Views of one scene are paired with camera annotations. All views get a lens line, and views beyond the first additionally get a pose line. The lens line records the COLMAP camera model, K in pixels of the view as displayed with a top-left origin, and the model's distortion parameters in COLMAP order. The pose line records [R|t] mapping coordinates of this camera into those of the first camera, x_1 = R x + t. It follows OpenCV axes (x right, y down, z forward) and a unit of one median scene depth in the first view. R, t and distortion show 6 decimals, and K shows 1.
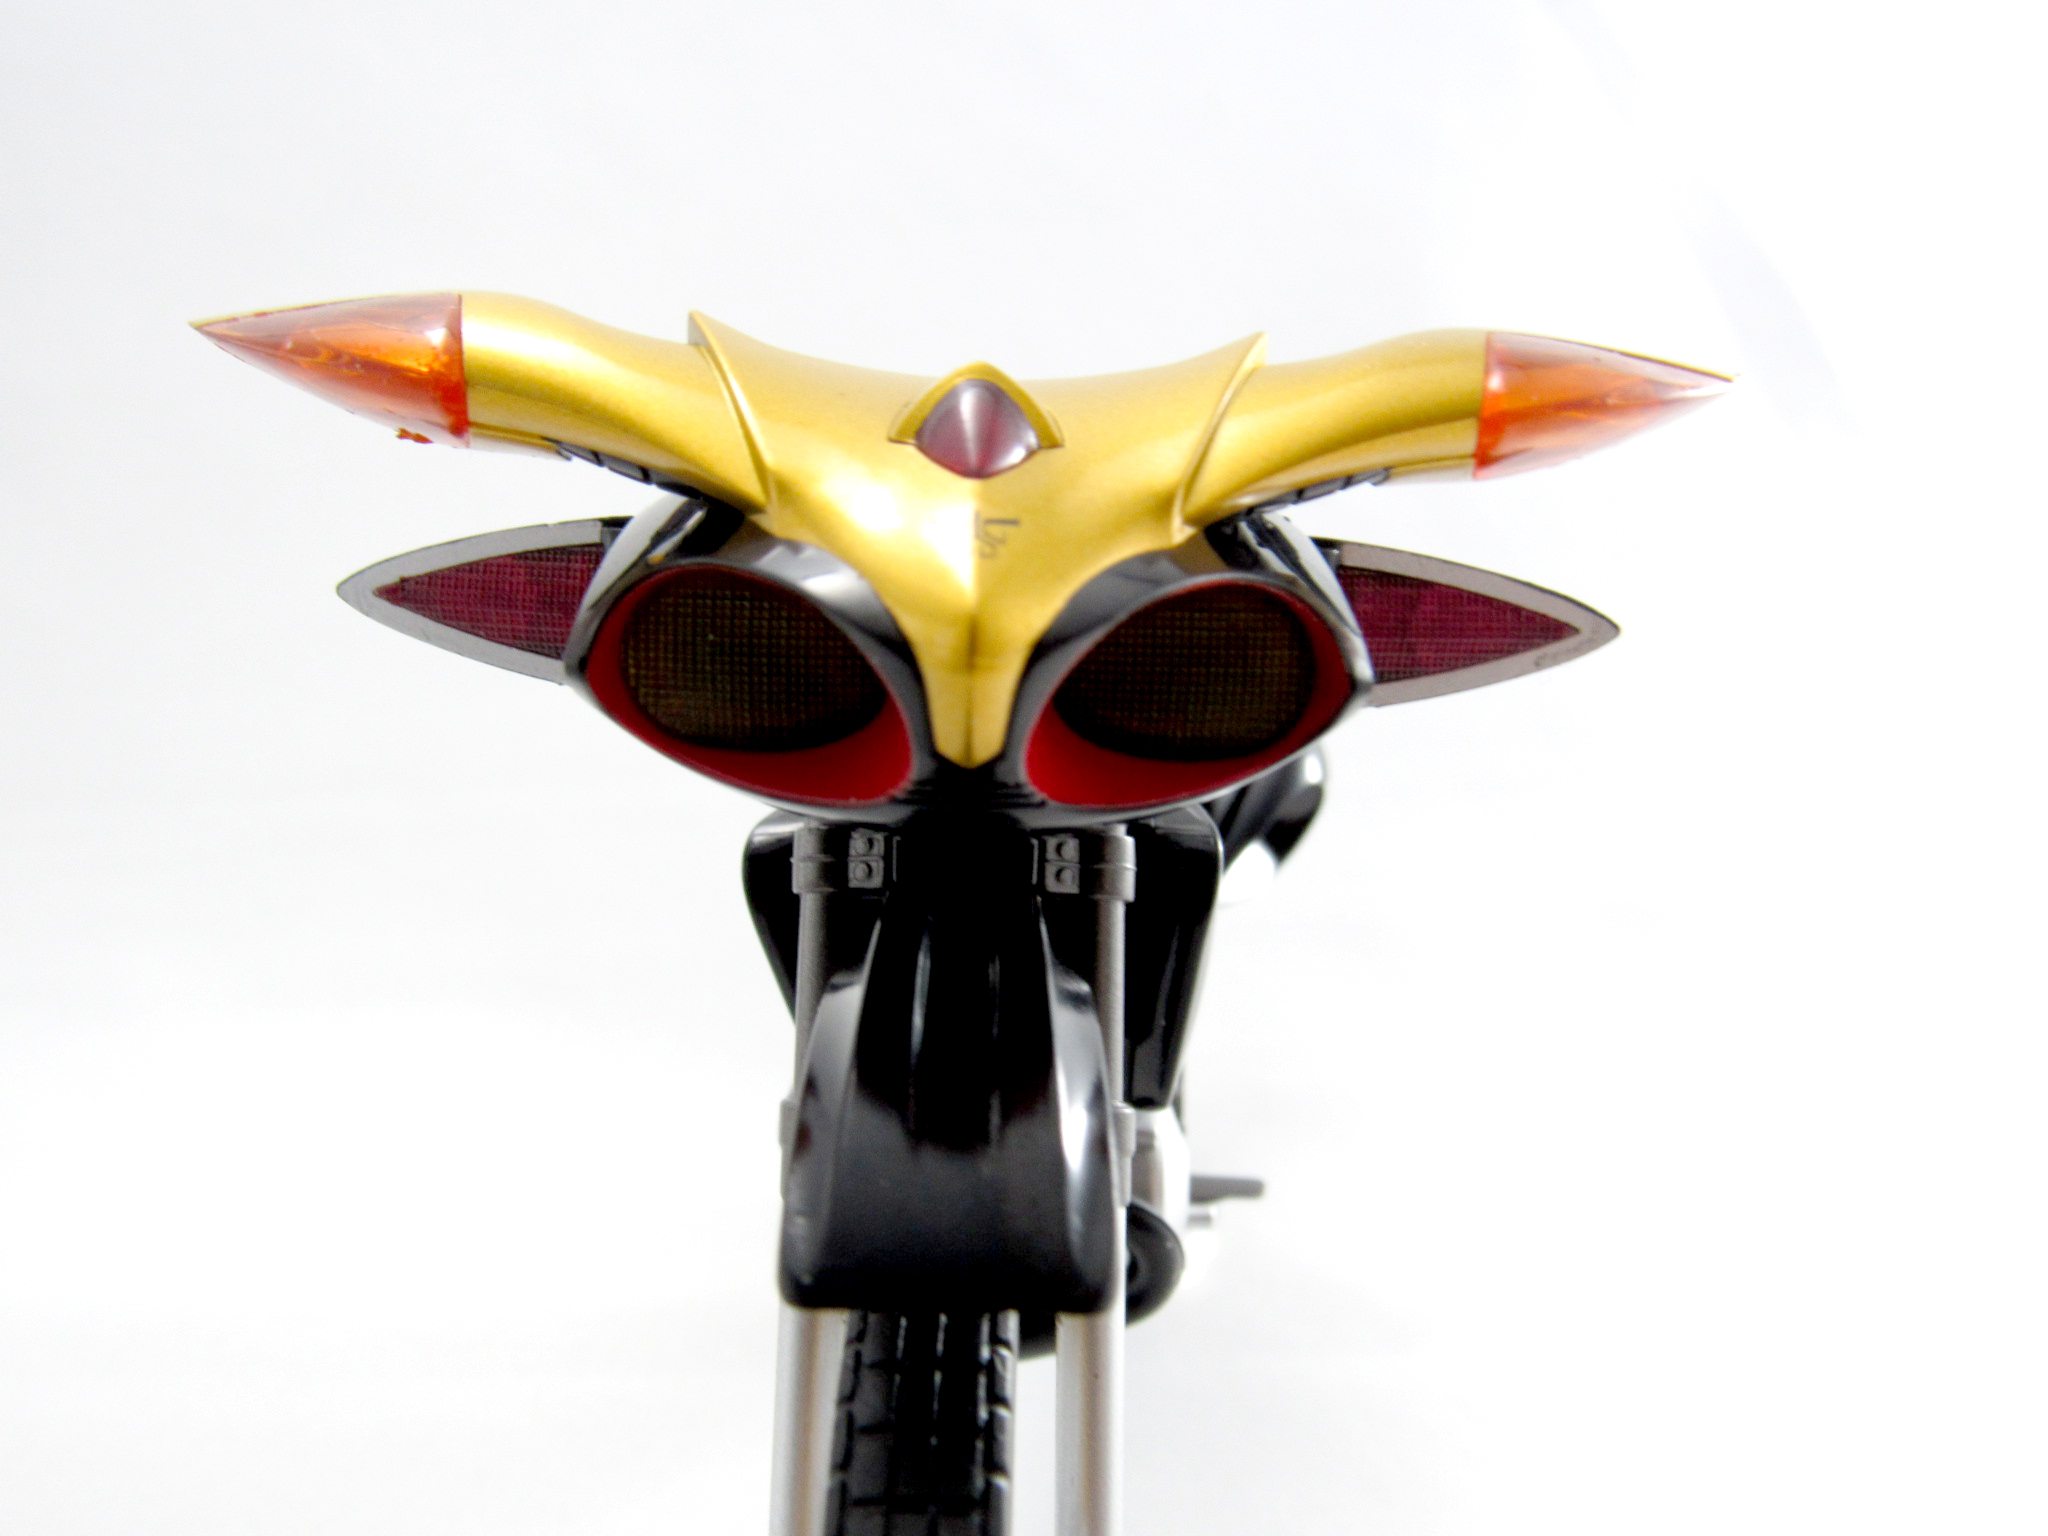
lens RADIAL K [[1801.0, 0, 1024.0], [0, 1801.0, 768.0], [0, 0, 1]] dist [-0.078820, -0.001300]
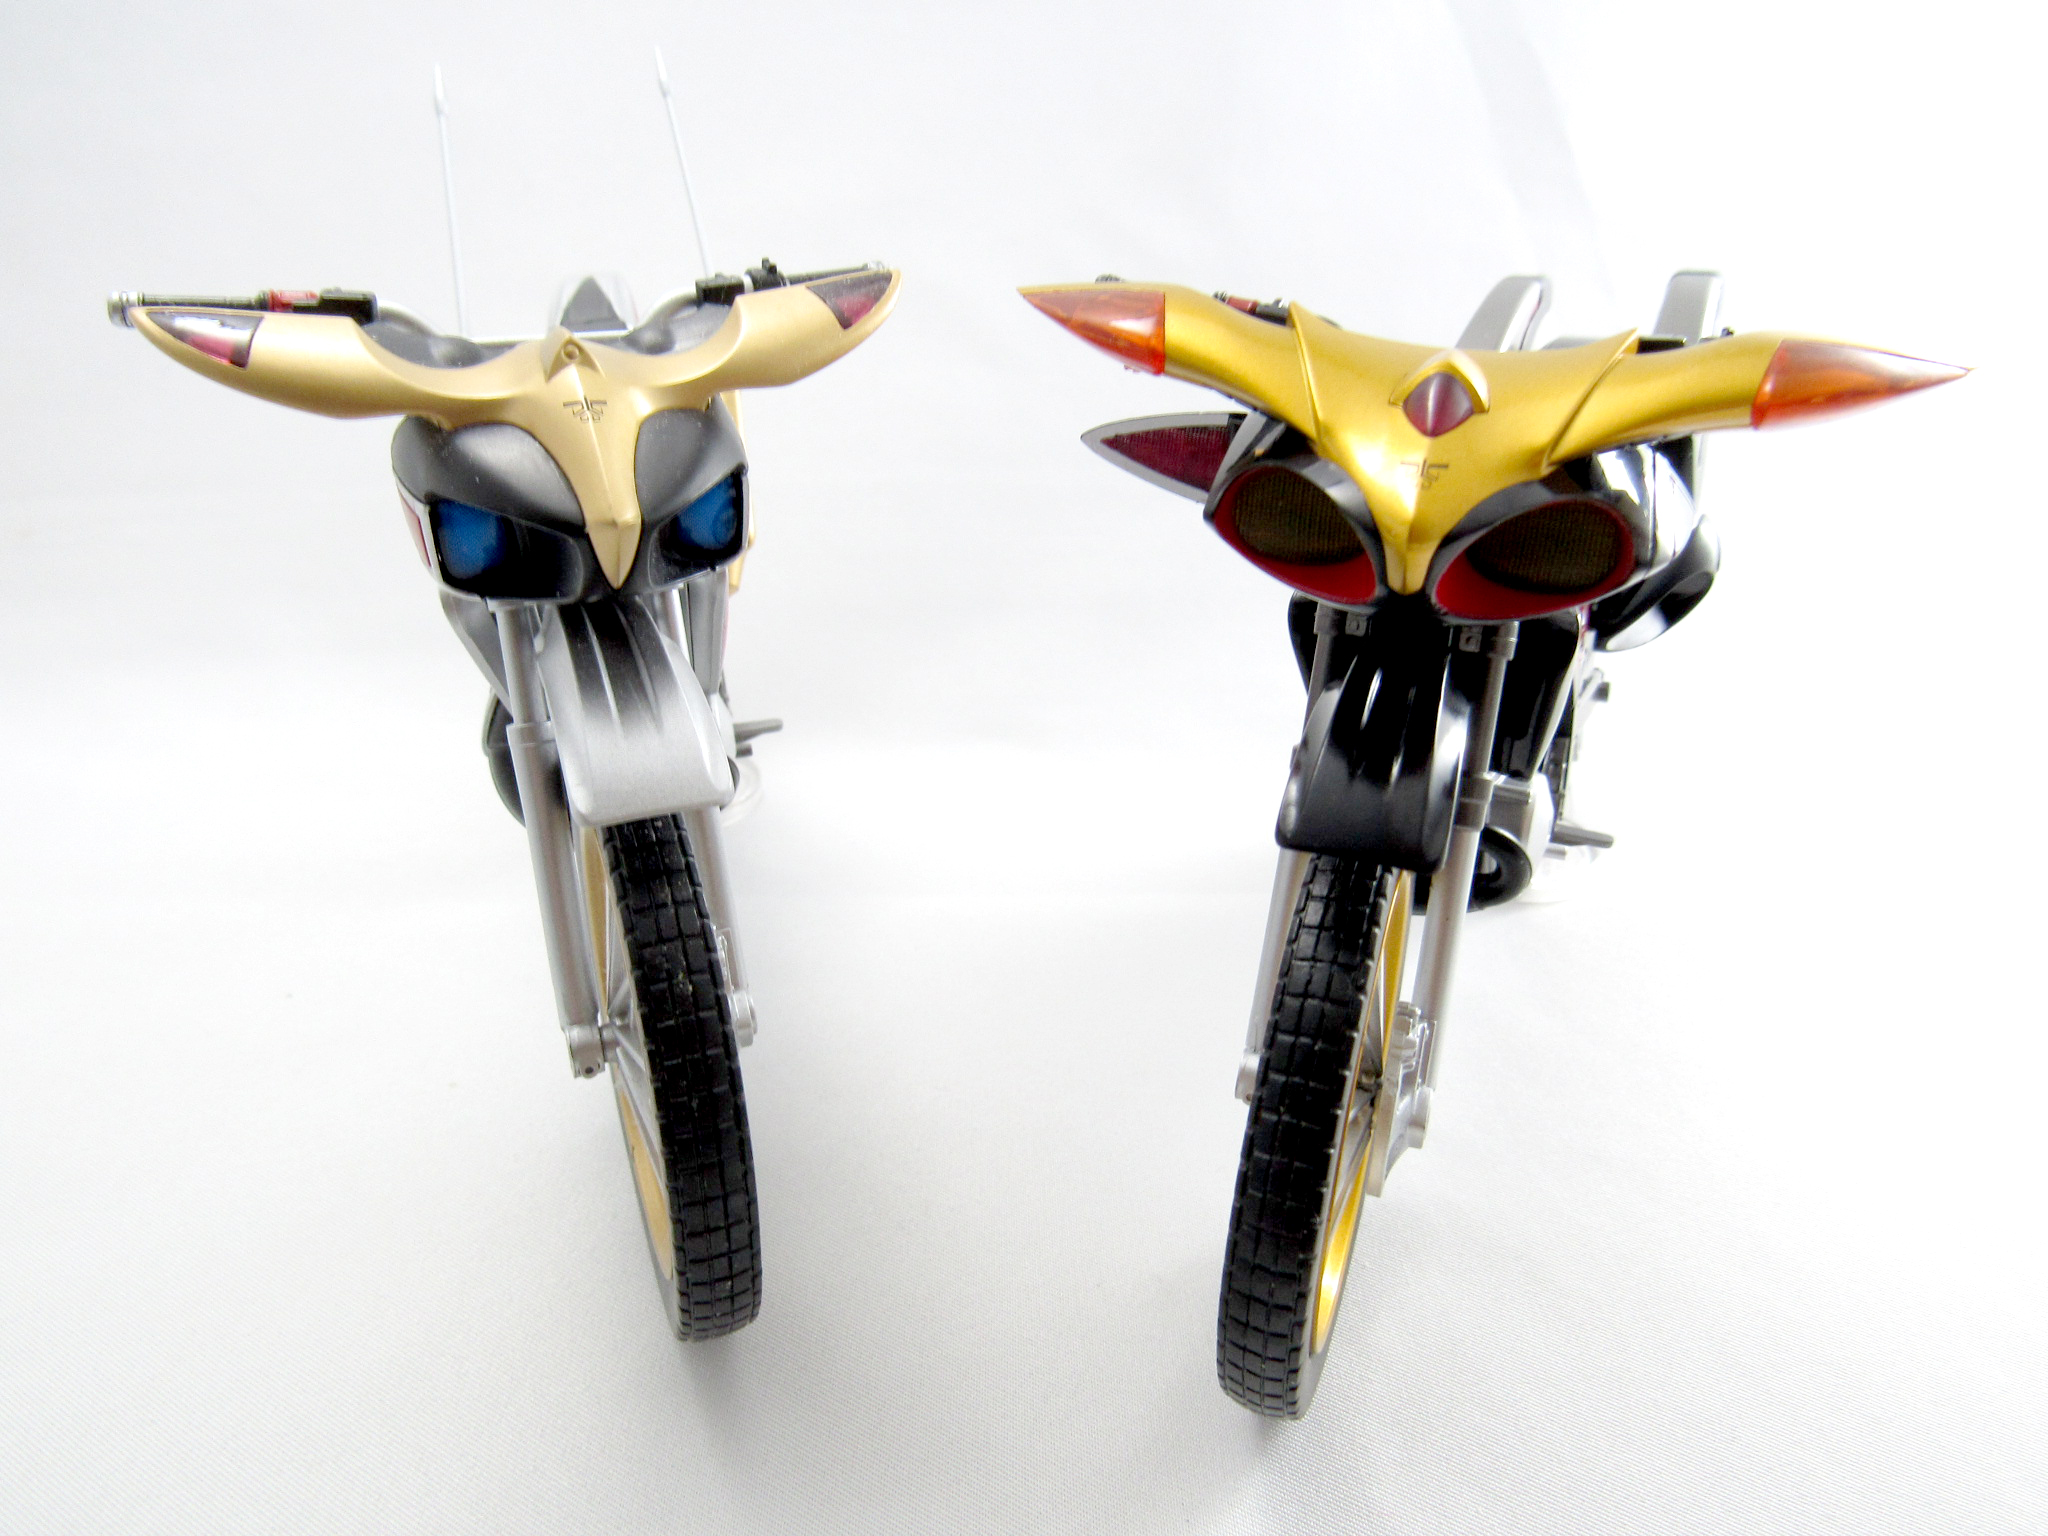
lens RADIAL K [[1517.8, 0, 1024.0], [0, 1517.8, 768.0], [0, 0, 1]] dist [-0.009503, 0.000969]
pose [[0.936368, 0.144170, -0.320046, 0.122559], [-0.071850, 0.971178, 0.227268, -0.144998], [0.343587, -0.189811, 0.919739, -0.604730]]
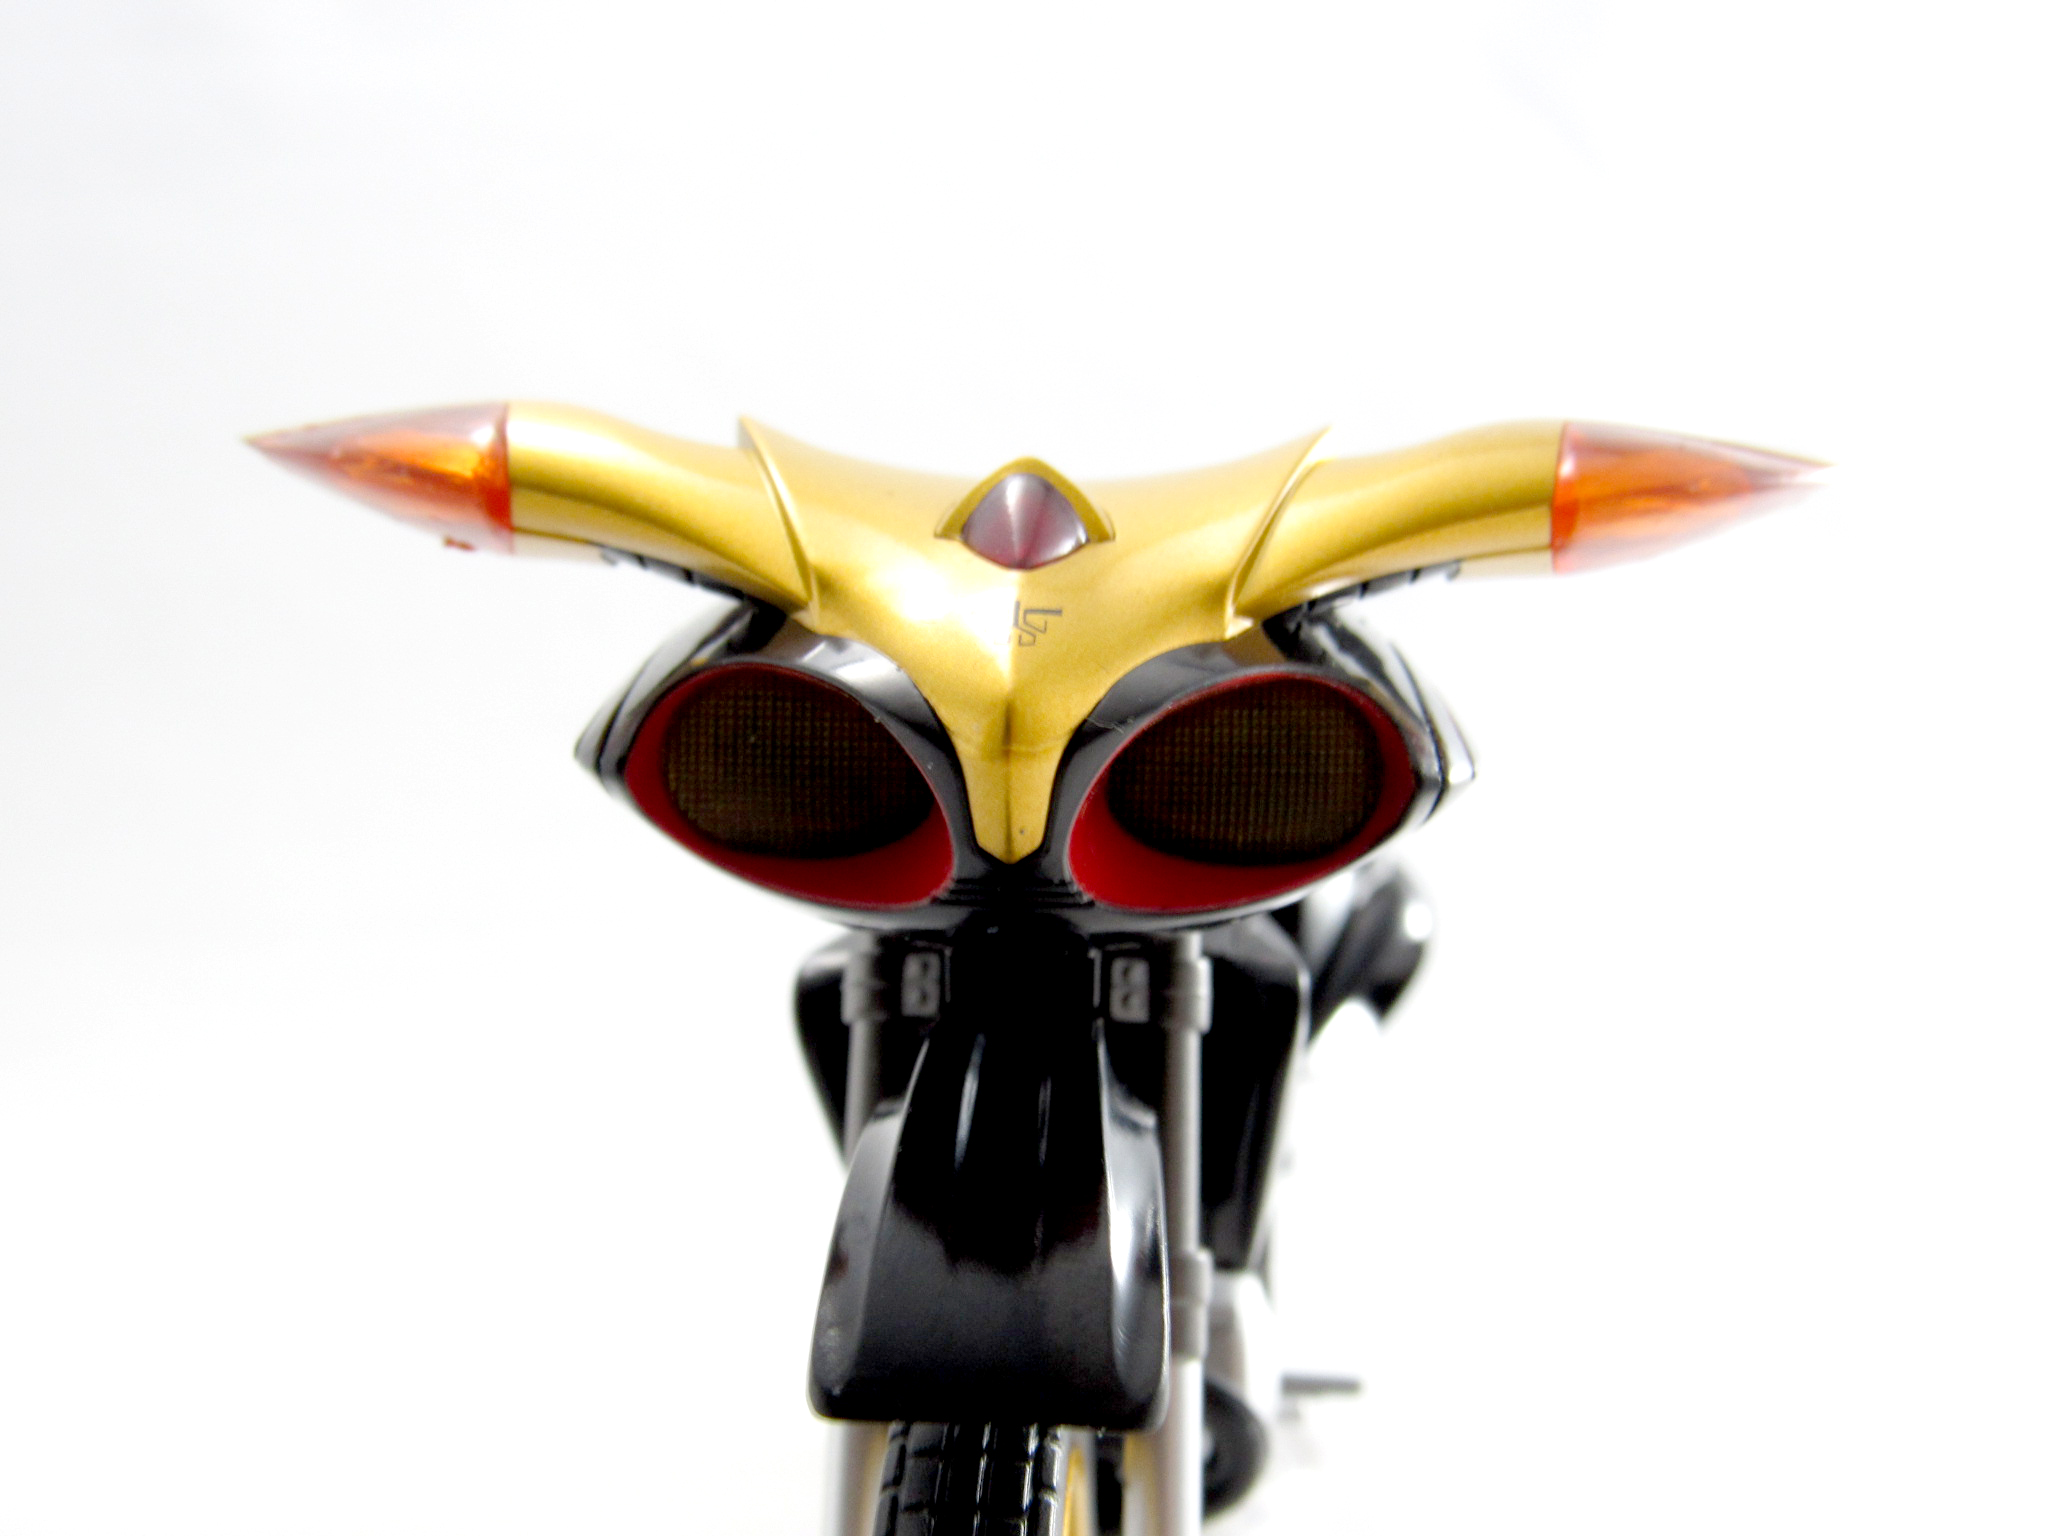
lens RADIAL K [[2084.6, 0, 1024.0], [0, 2084.6, 768.0], [0, 0, 1]] dist [-0.134277, 0.000120]
pose [[0.997727, -0.008978, -0.066780, 0.047161], [0.002221, 0.994927, -0.100572, 0.056118], [0.067345, 0.100195, 0.992686, -0.105038]]
